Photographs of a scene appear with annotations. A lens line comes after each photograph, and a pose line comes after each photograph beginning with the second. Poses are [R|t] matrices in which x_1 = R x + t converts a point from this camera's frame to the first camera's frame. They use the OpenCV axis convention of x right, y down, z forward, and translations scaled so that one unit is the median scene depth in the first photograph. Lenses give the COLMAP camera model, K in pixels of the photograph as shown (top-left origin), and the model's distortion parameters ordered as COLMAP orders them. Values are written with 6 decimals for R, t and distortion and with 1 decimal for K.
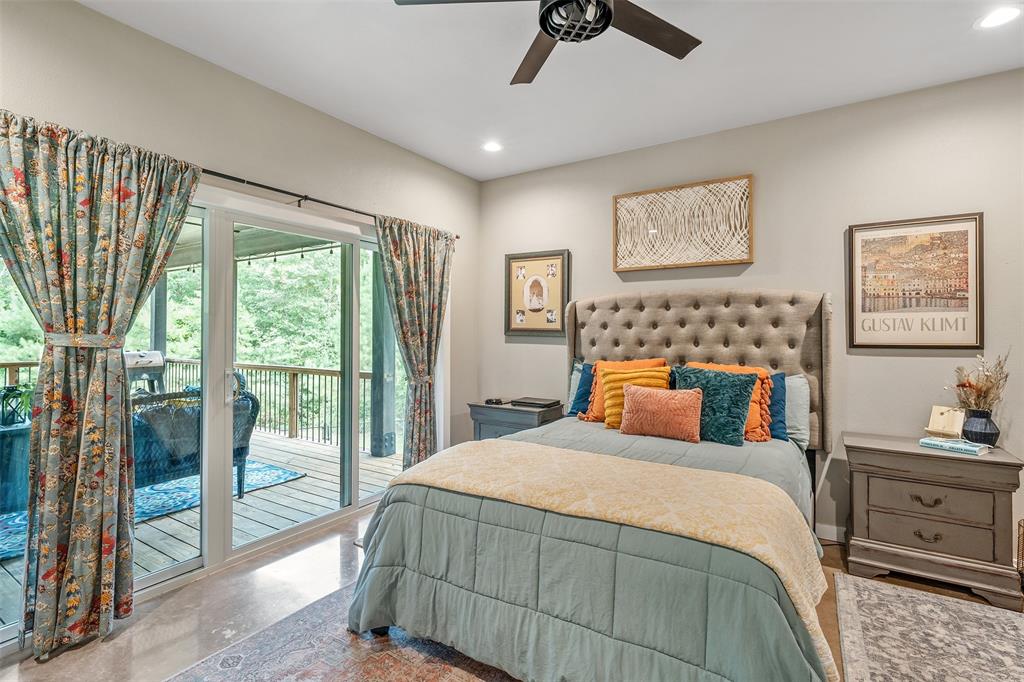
lens RADIAL K [[475.7, 0, 488.4], [0, 475.7, 330.4], [0, 0, 1]] dist [0.002981, 0.000875]
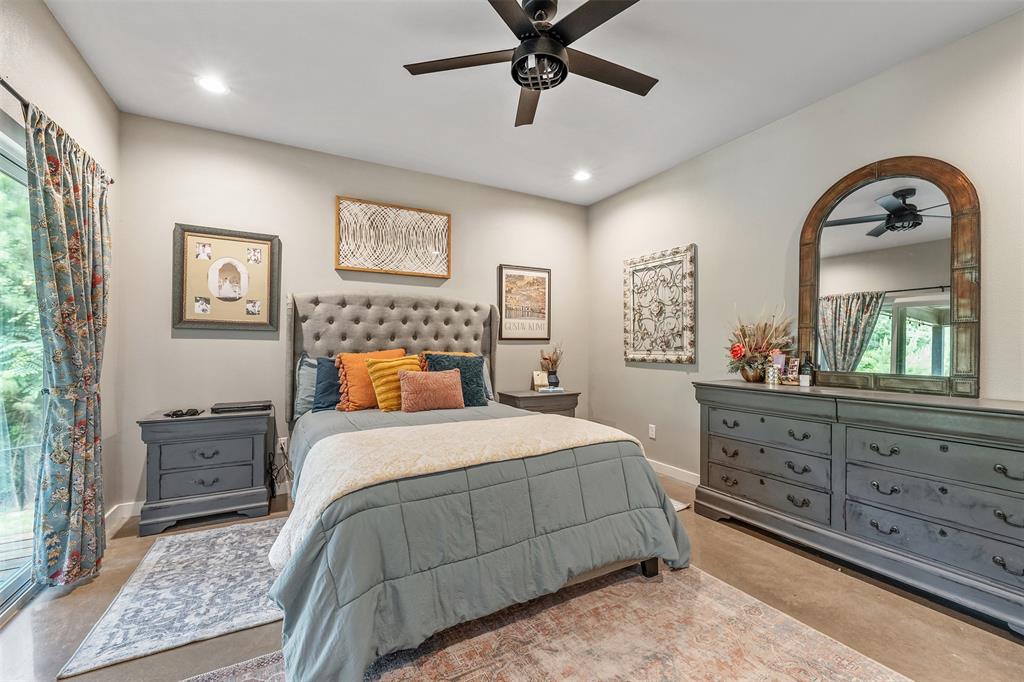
lens RADIAL K [[428.7, 0, 510.7], [0, 428.7, 345.5], [0, 0, 1]] dist [0.008004, -0.000148]
pose [[0.459896, -0.001007, 0.887972, -0.432956], [-0.007340, 0.999961, 0.004935, 0.040236], [-0.887943, -0.008787, 0.459870, 0.253680]]
